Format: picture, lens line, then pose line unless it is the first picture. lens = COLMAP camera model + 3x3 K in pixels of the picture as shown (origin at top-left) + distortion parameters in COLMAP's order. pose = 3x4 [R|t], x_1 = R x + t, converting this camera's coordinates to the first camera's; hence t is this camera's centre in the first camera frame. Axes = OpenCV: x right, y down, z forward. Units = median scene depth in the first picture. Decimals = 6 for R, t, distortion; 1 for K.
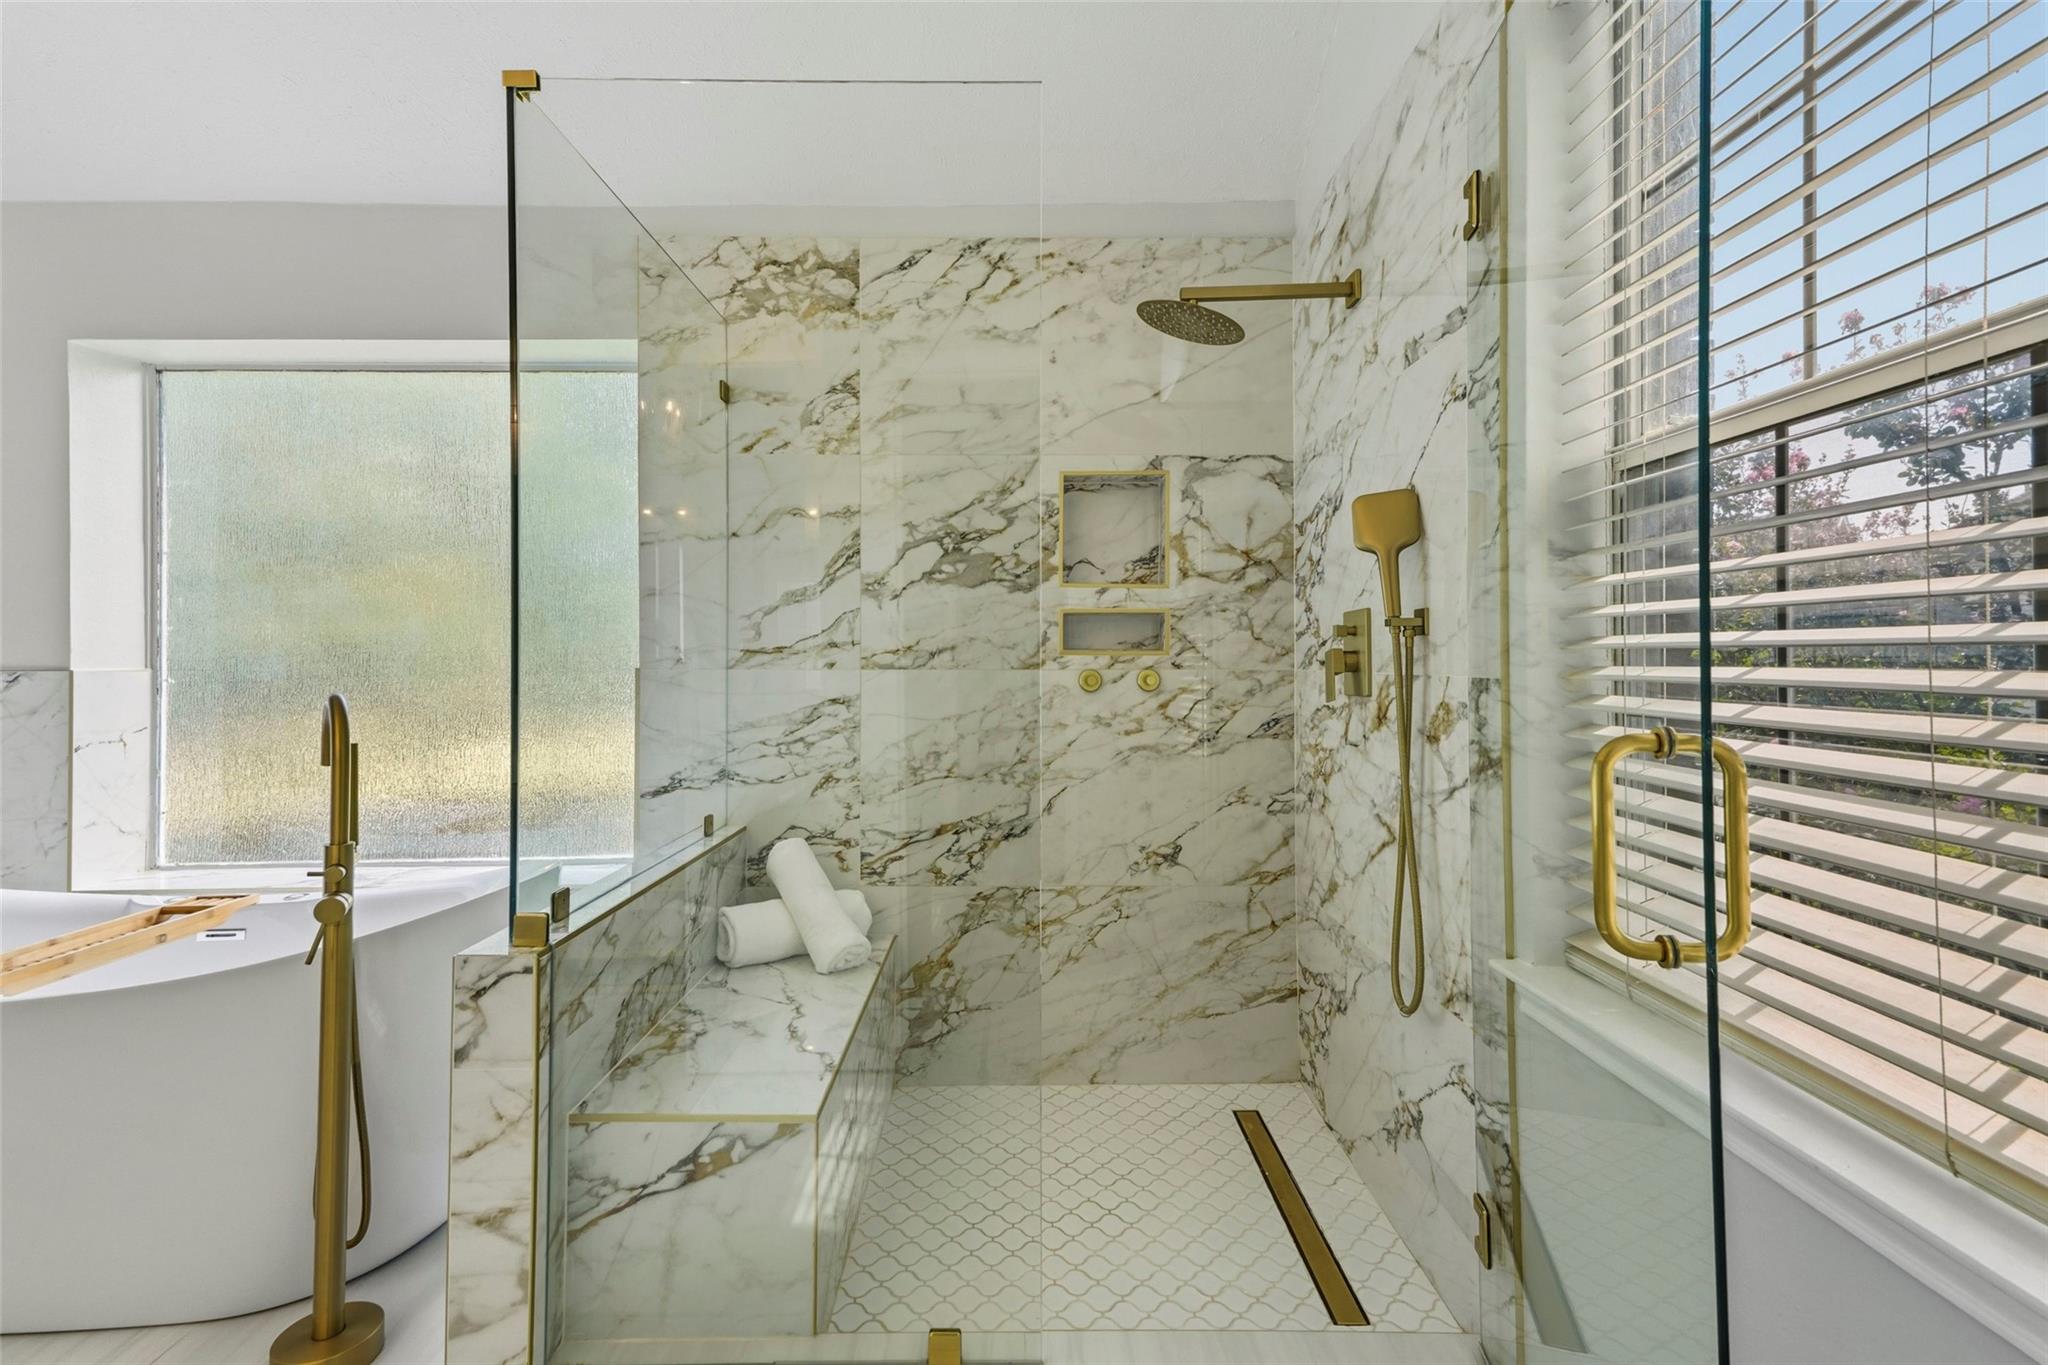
lens RADIAL K [[1003.0, 0, 1023.5], [0, 1003.0, 662.4], [0, 0, 1]] dist [0.024849, -0.000005]
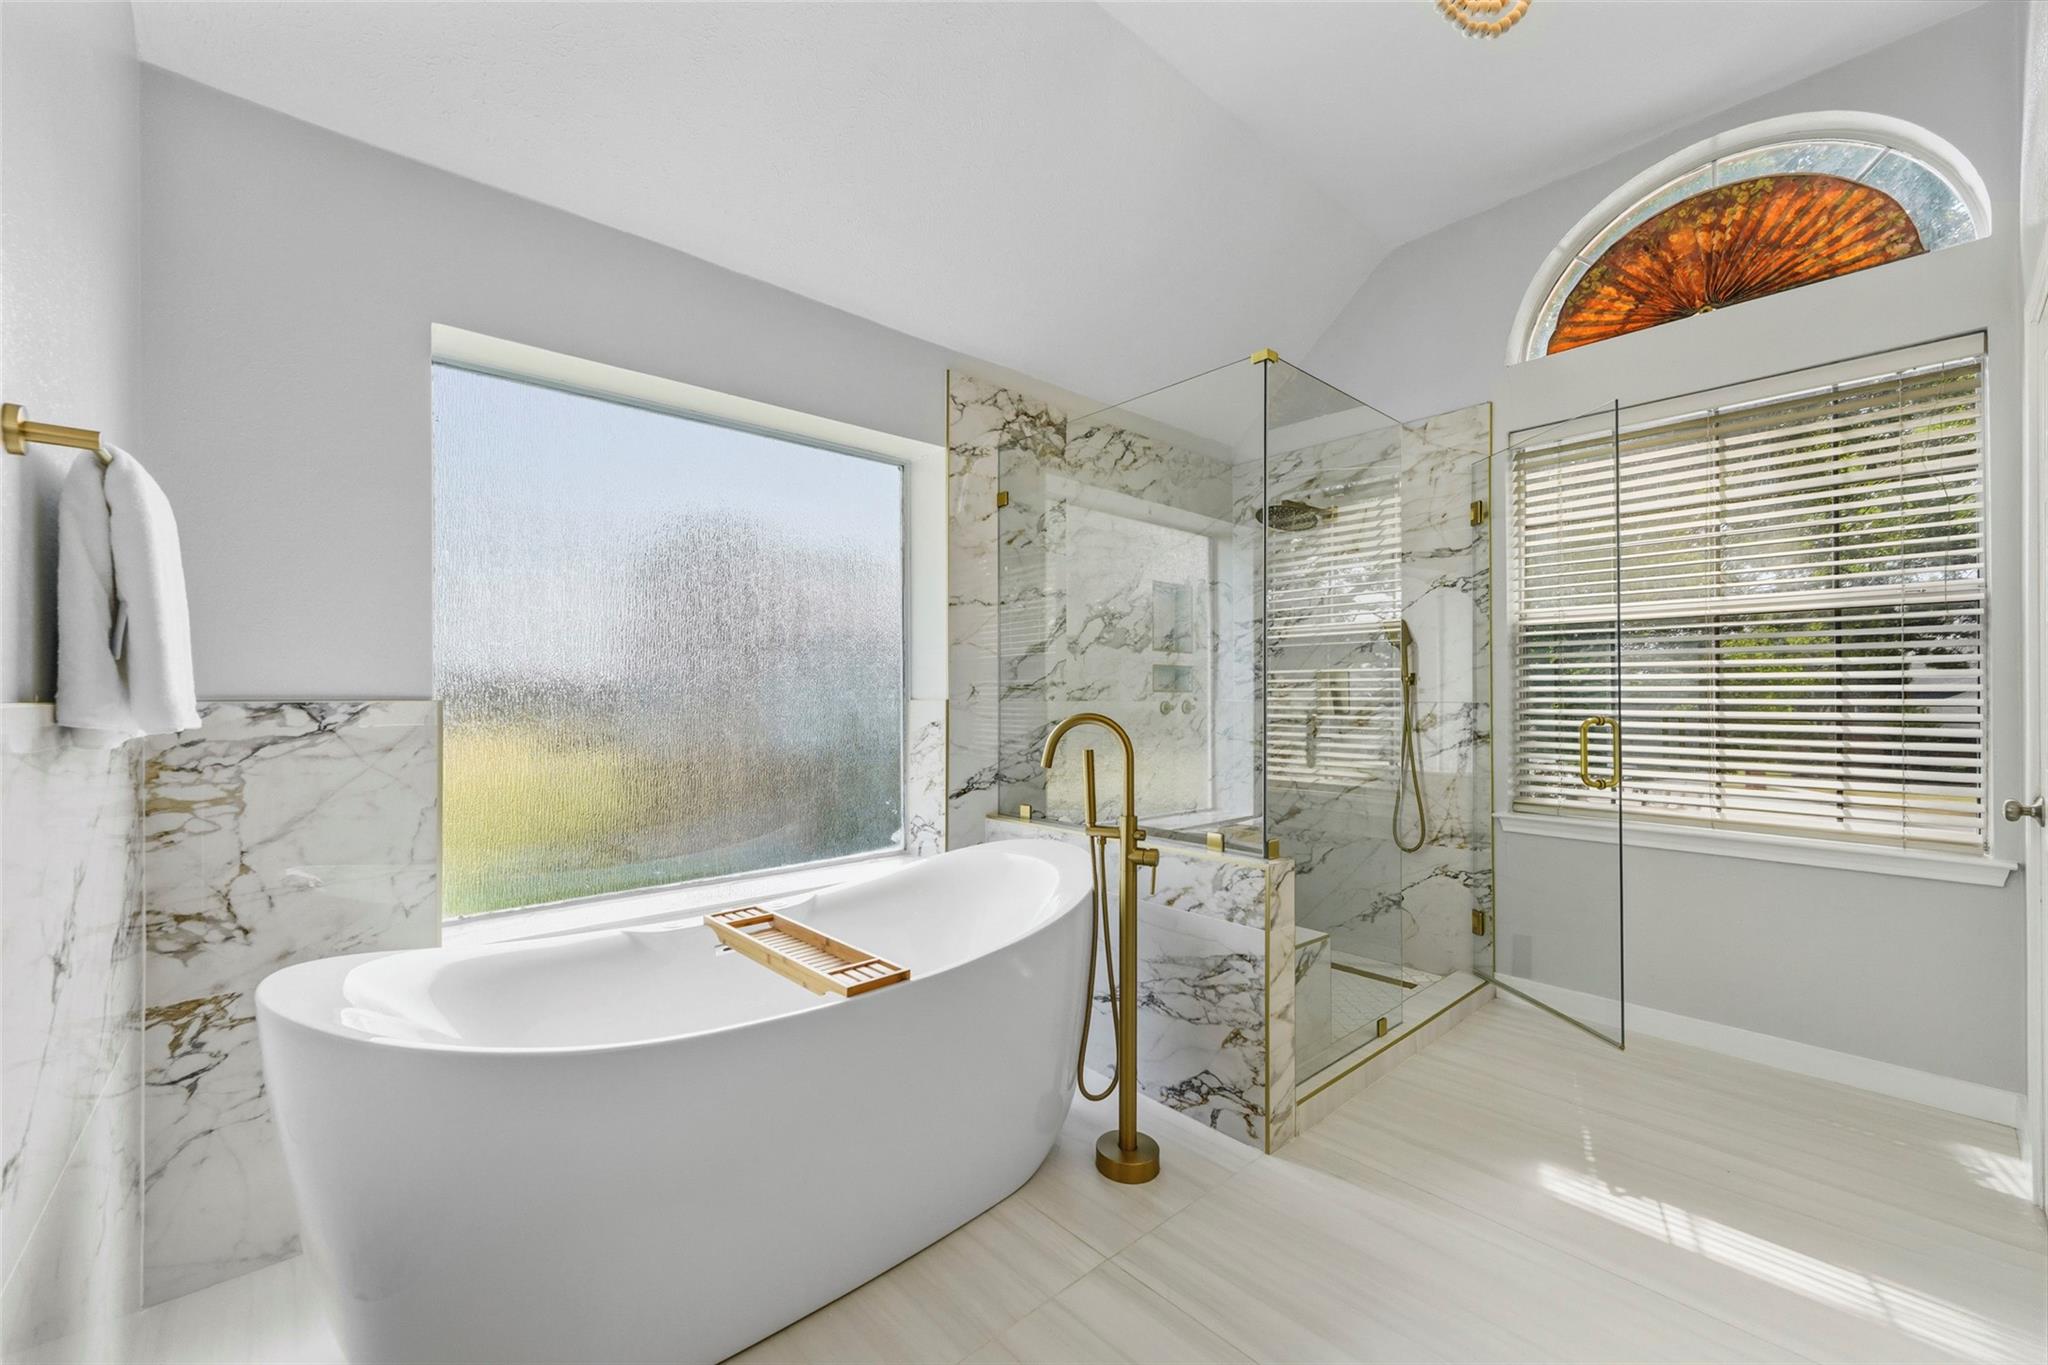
lens RADIAL K [[826.4, 0, 1024.1], [0, 826.4, 696.8], [0, 0, 1]] dist [-0.000568, -0.000101]
pose [[0.742765, 0.004769, 0.669535, -1.023528], [-0.001597, 0.999984, -0.005351, 0.007611], [-0.669550, 0.002906, 0.742761, 0.139089]]
